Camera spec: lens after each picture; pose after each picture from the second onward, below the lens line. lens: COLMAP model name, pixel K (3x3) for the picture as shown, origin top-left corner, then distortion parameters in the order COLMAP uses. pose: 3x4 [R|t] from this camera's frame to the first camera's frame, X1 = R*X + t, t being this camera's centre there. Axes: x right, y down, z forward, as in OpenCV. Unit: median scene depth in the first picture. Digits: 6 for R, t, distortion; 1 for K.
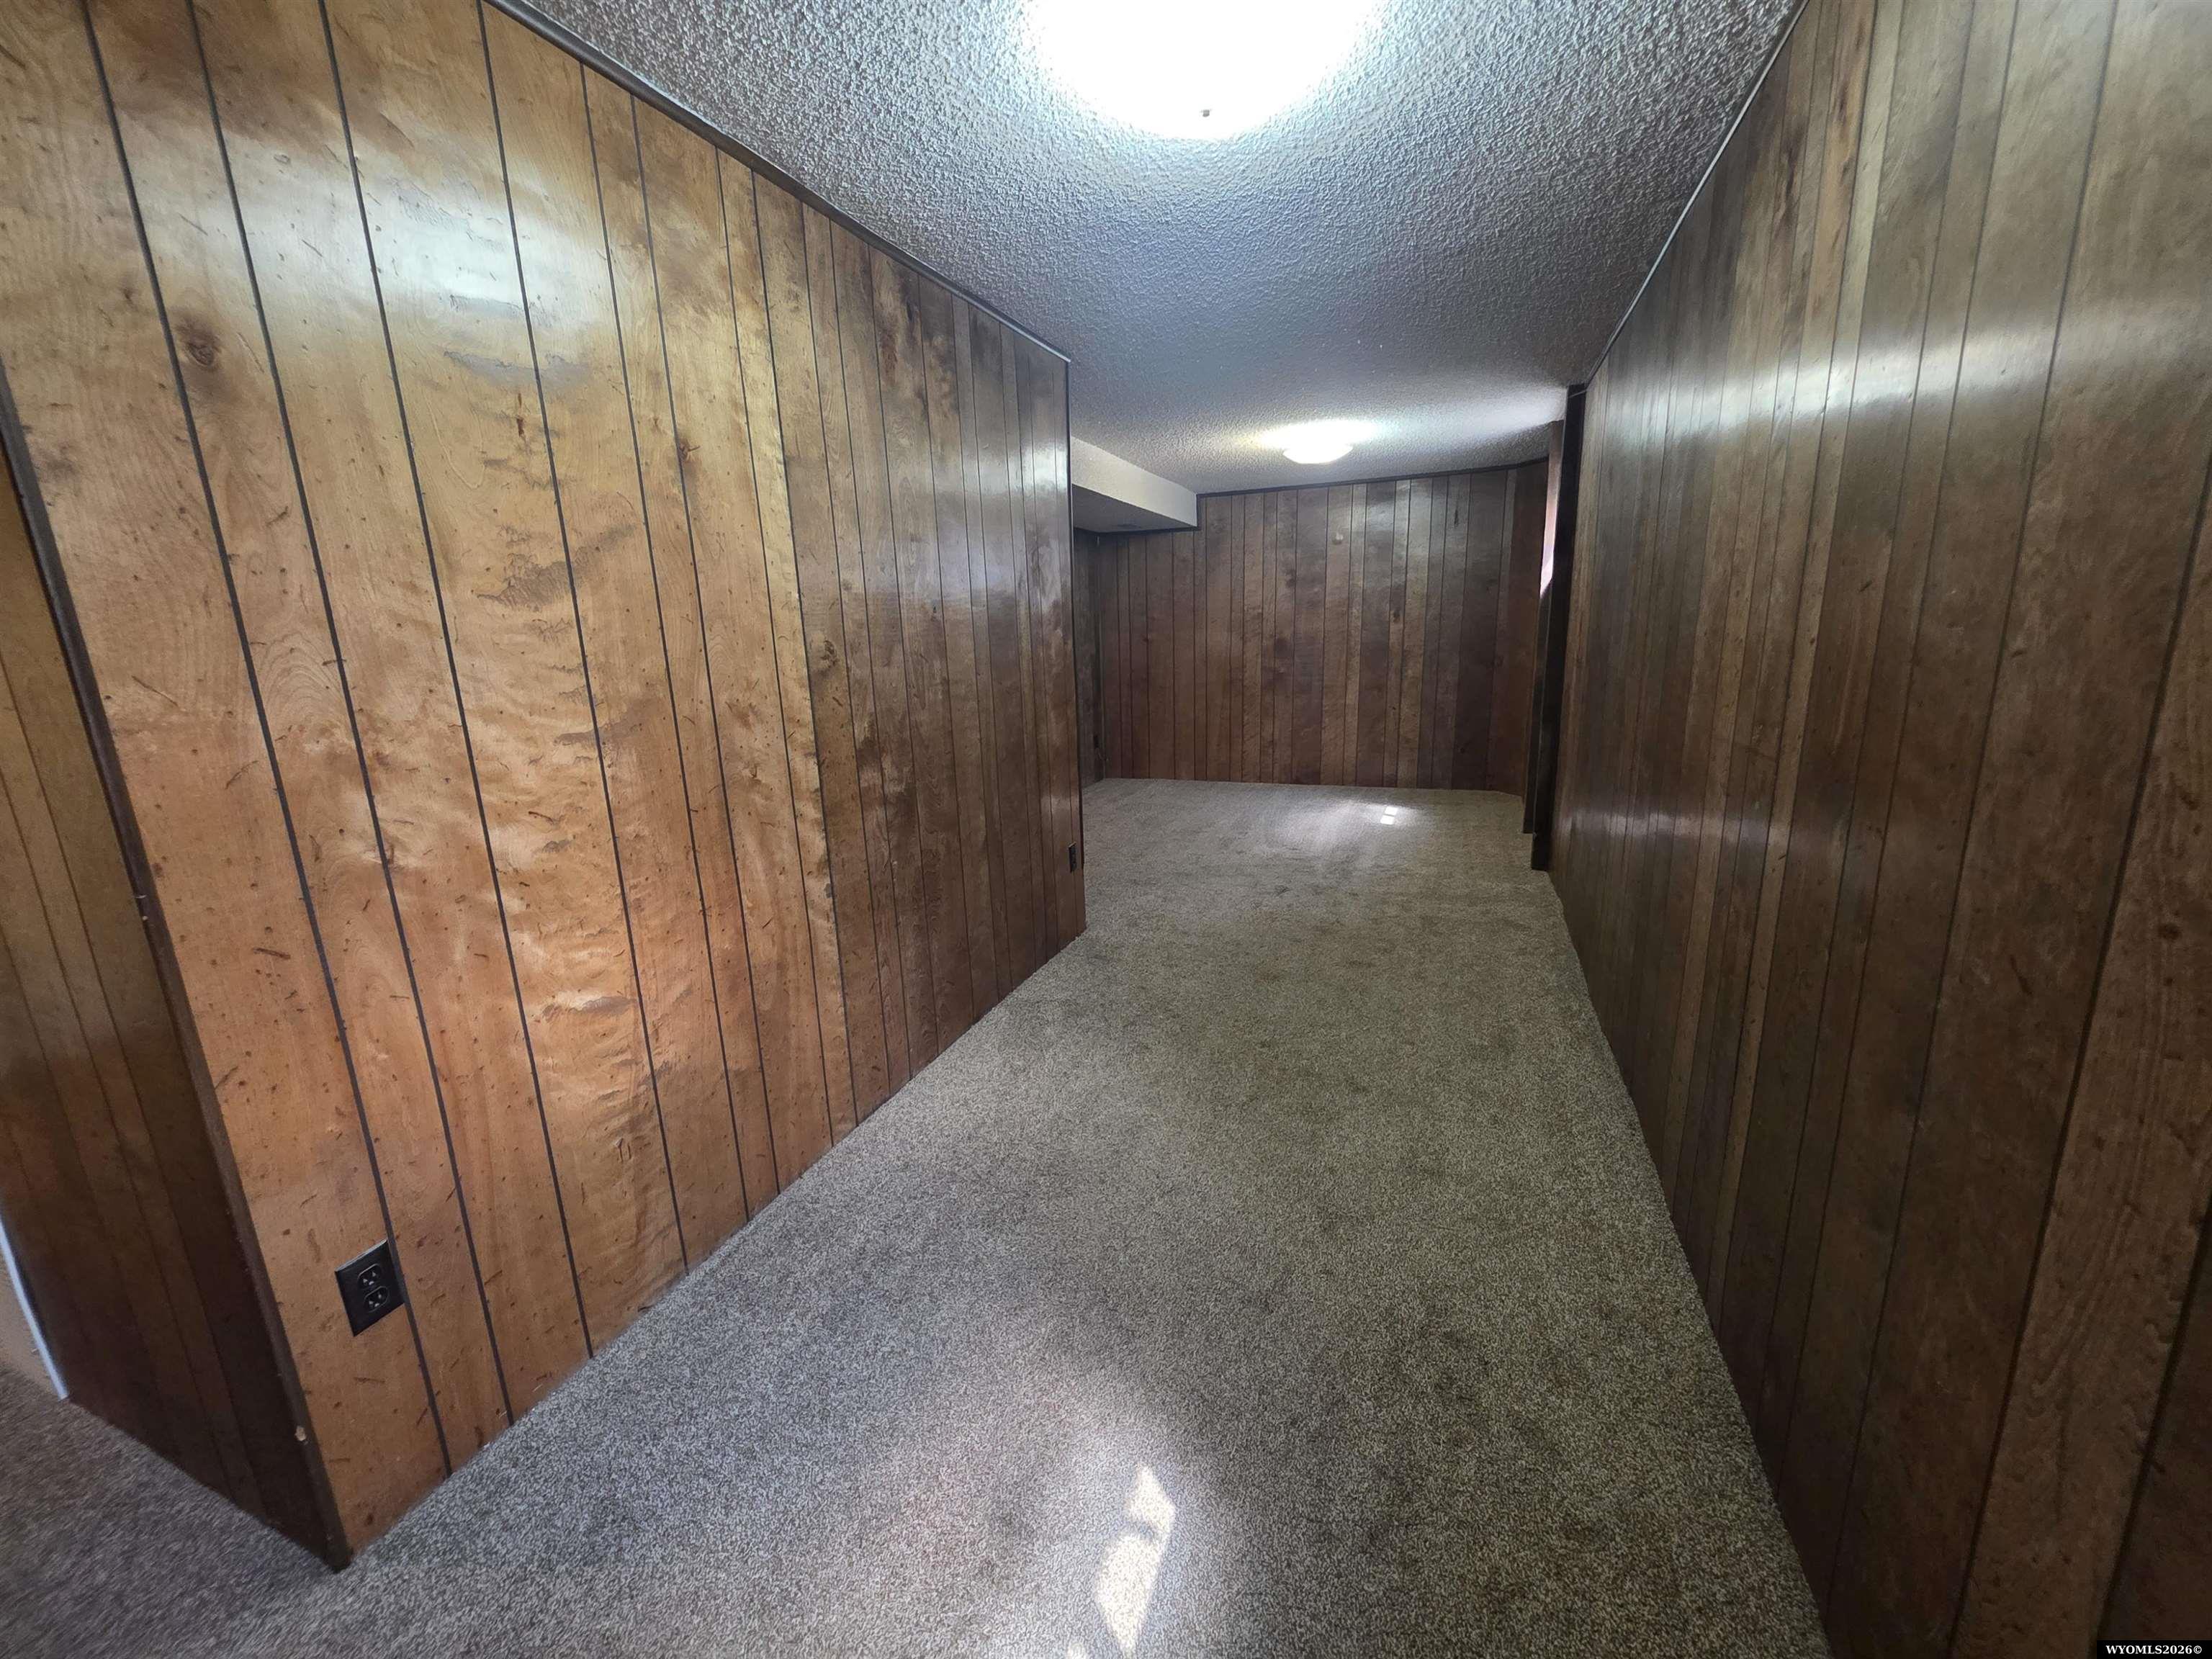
lens RADIAL K [[868.8, 0, 1089.7], [0, 868.8, 845.0], [0, 0, 1]] dist [-0.000417, 0.000104]
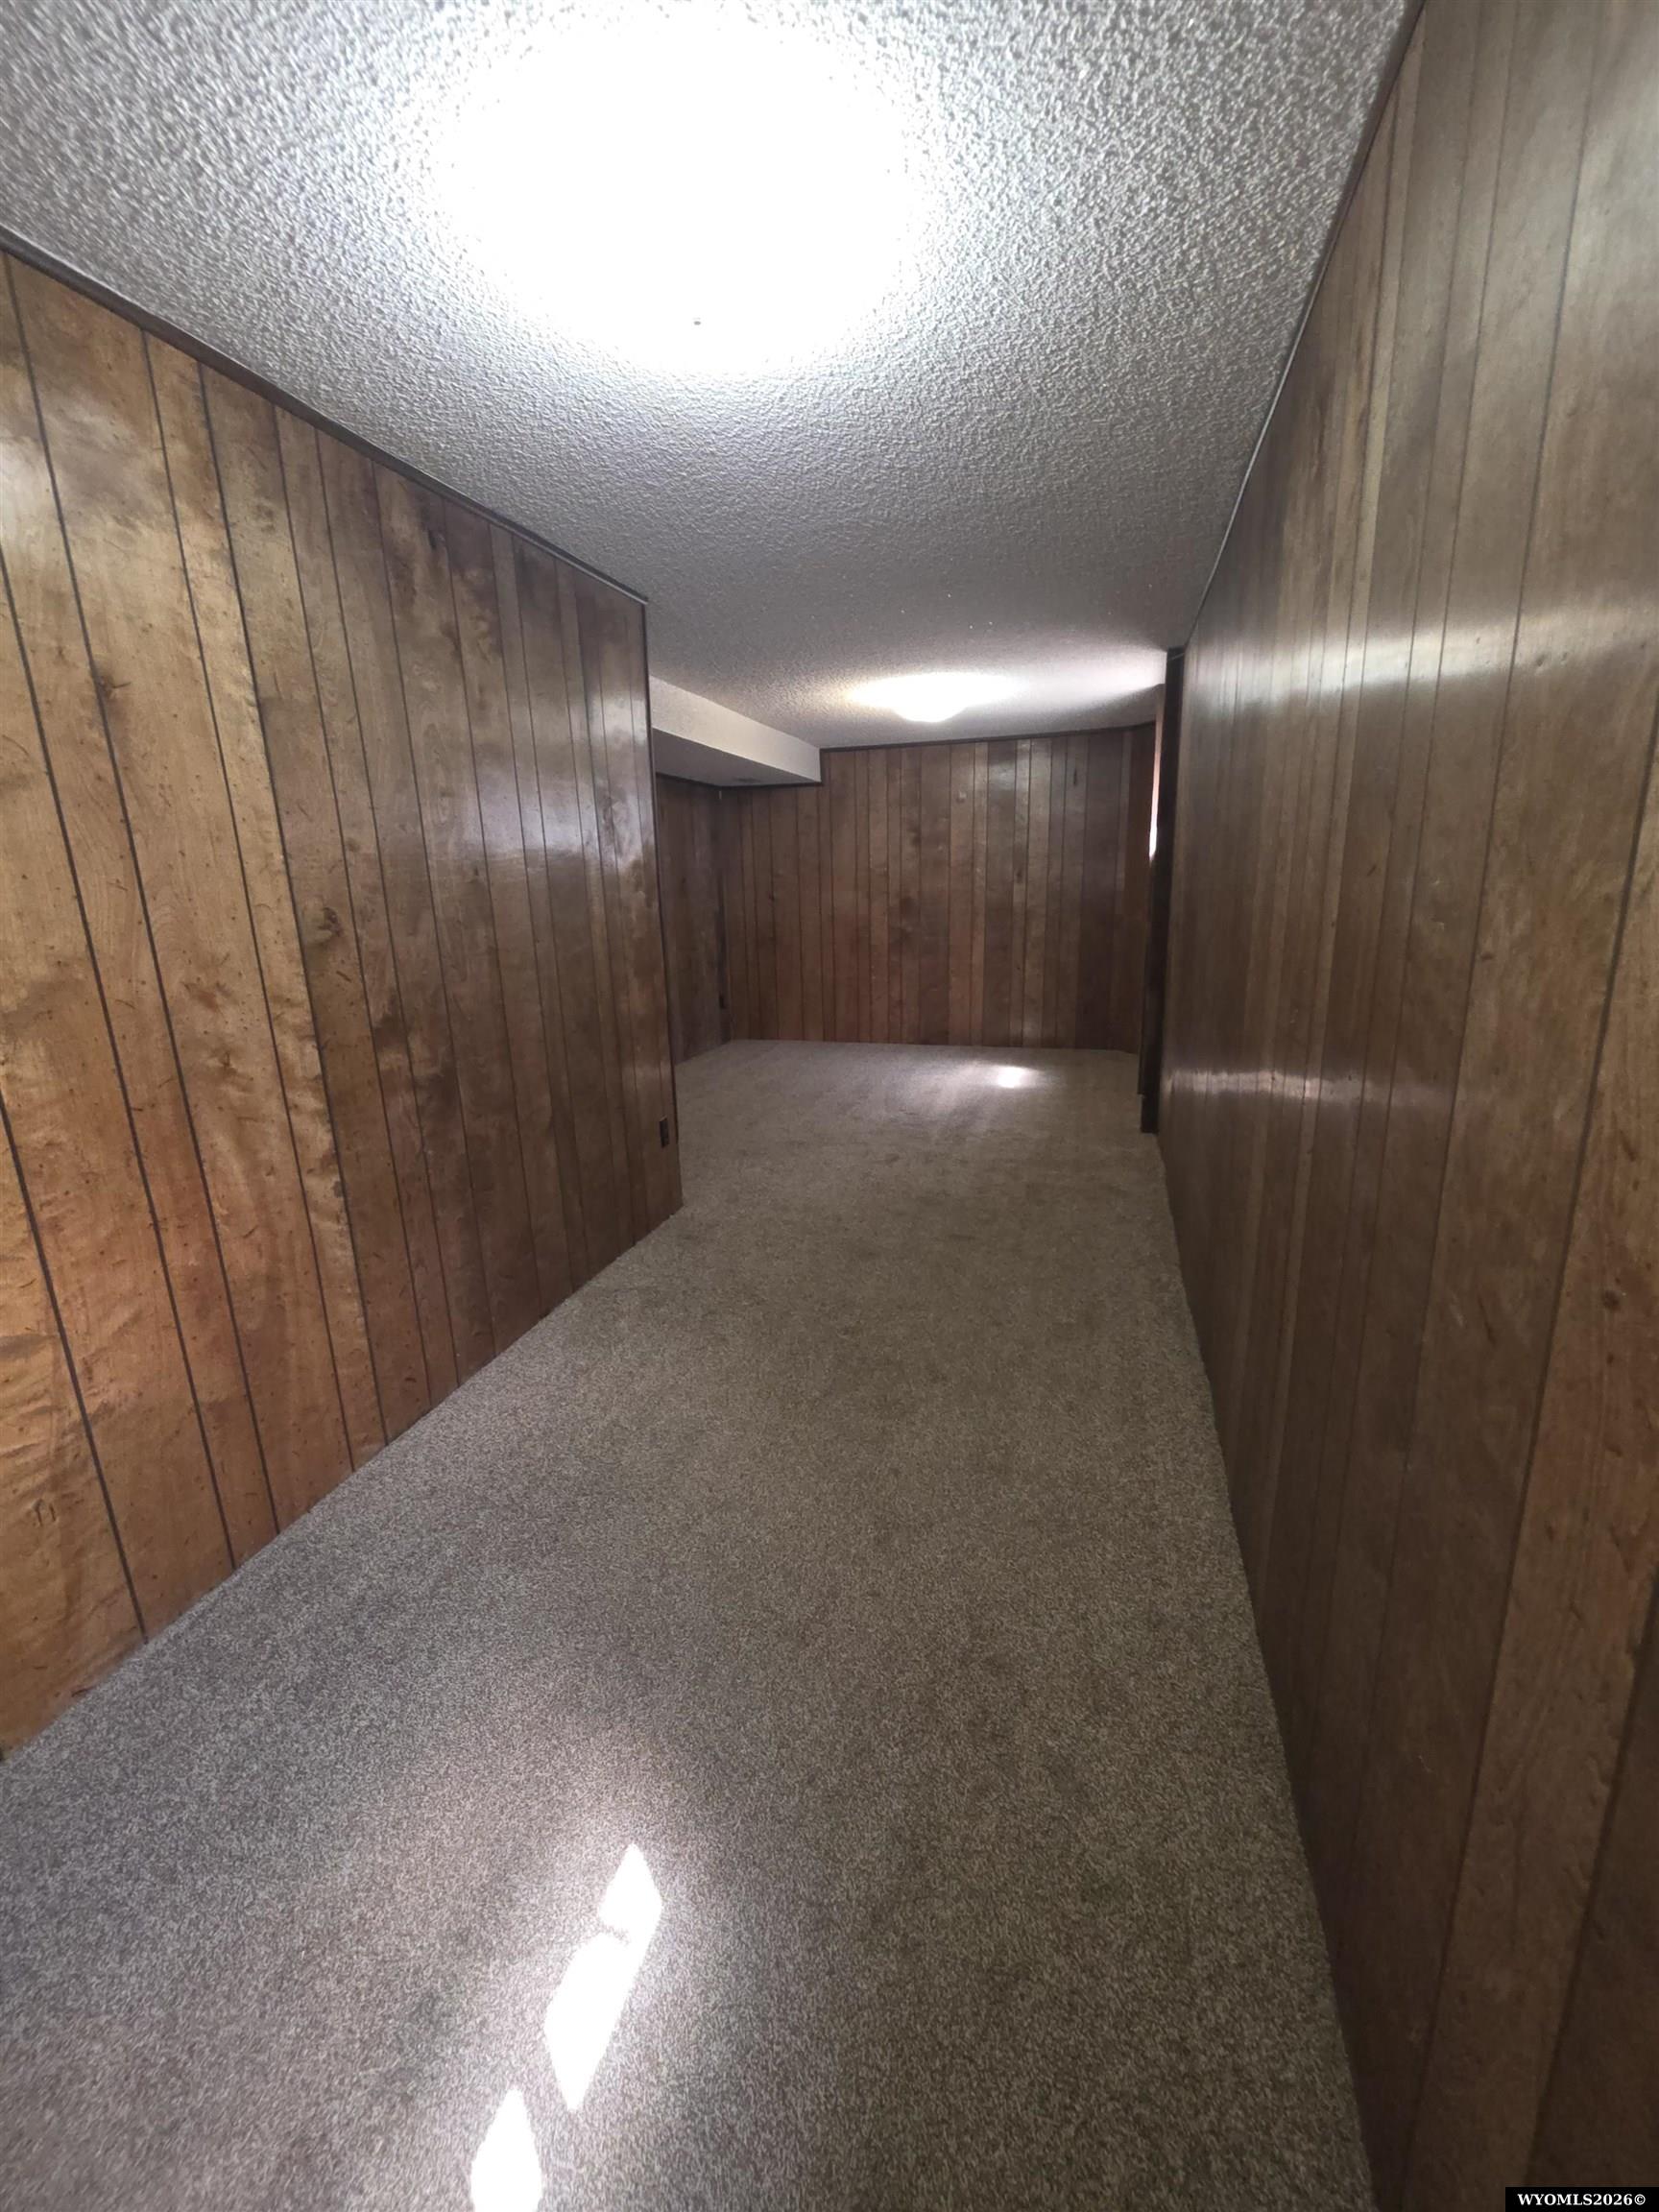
lens RADIAL K [[868.8, 0, 828.5], [0, 868.8, 1109.9], [0, 0, 1]] dist [-0.000417, 0.000104]
pose [[0.995697, -0.015360, 0.091387, 0.146727], [0.014236, 0.999815, 0.012941, -0.040099], [-0.091569, -0.011585, 0.995731, 0.081115]]
